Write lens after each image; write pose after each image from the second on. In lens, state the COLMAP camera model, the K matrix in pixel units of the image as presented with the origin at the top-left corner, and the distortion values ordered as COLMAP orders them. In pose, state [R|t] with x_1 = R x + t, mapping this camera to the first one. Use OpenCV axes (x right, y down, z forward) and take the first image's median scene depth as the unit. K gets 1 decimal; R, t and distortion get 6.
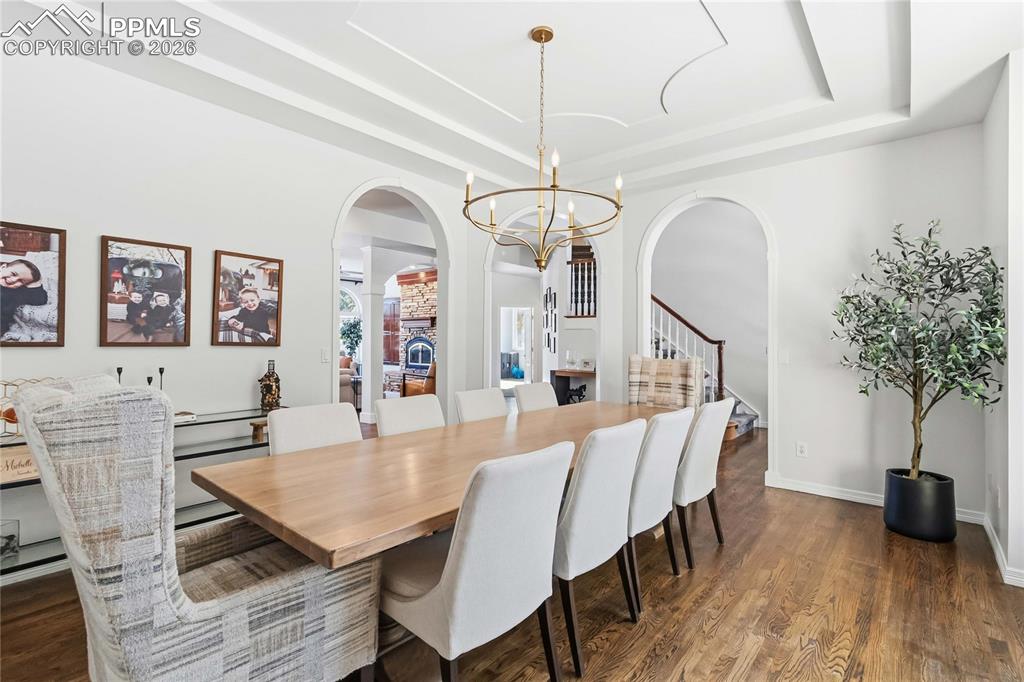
lens RADIAL K [[478.3, 0, 513.8], [0, 478.3, 339.3], [0, 0, 1]] dist [0.005795, 0.000863]
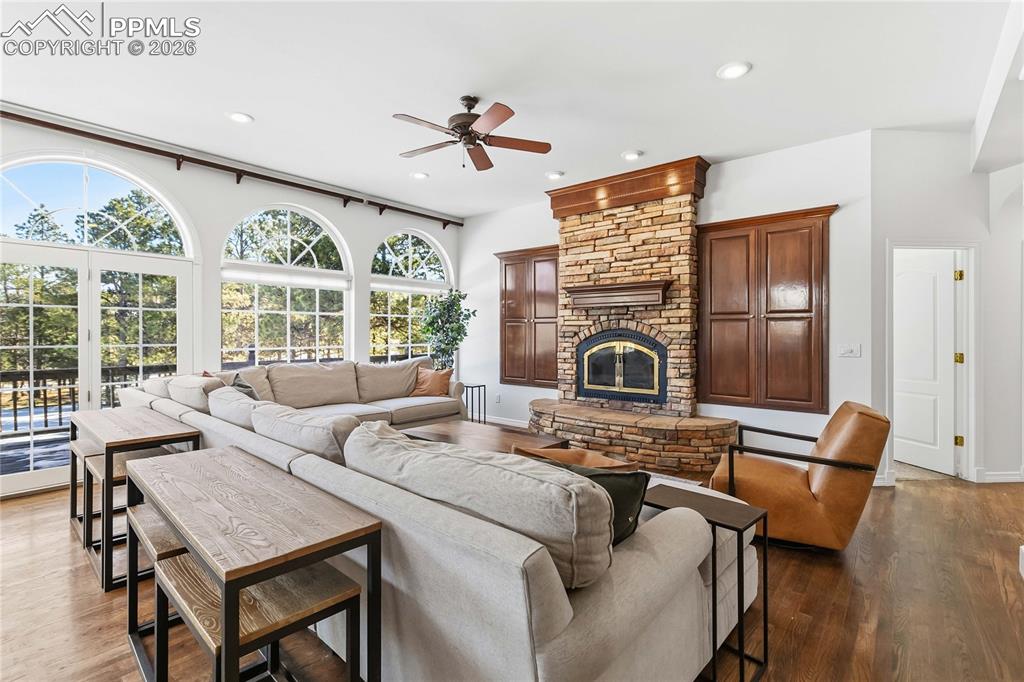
lens RADIAL K [[478.3, 0, 514.9], [0, 478.3, 337.5], [0, 0, 1]] dist [0.005795, 0.000863]
pose [[0.999958, -0.009005, 0.001923, -0.287319], [0.008973, 0.999831, 0.016027, -0.004191], [-0.002067, -0.016009, 0.999870, 0.541094]]
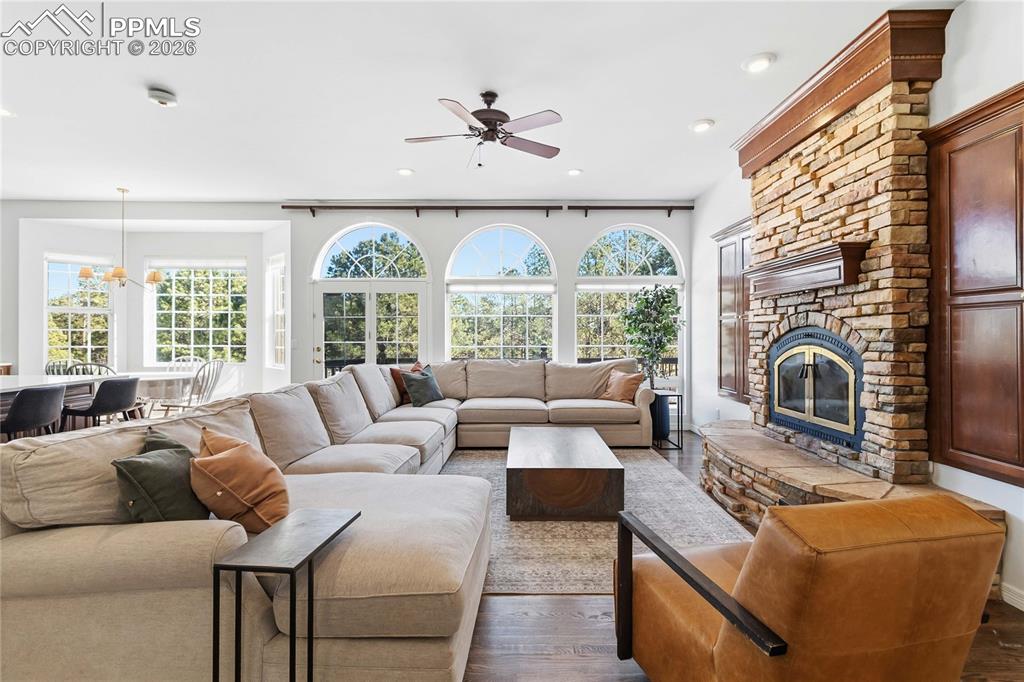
lens RADIAL K [[478.3, 0, 511.1], [0, 478.3, 336.9], [0, 0, 1]] dist [0.005795, 0.000863]
pose [[0.645945, -0.006838, -0.763353, -0.087723], [0.011842, 0.999929, 0.001063, -0.000058], [0.763292, -0.009726, 0.645980, 0.657413]]
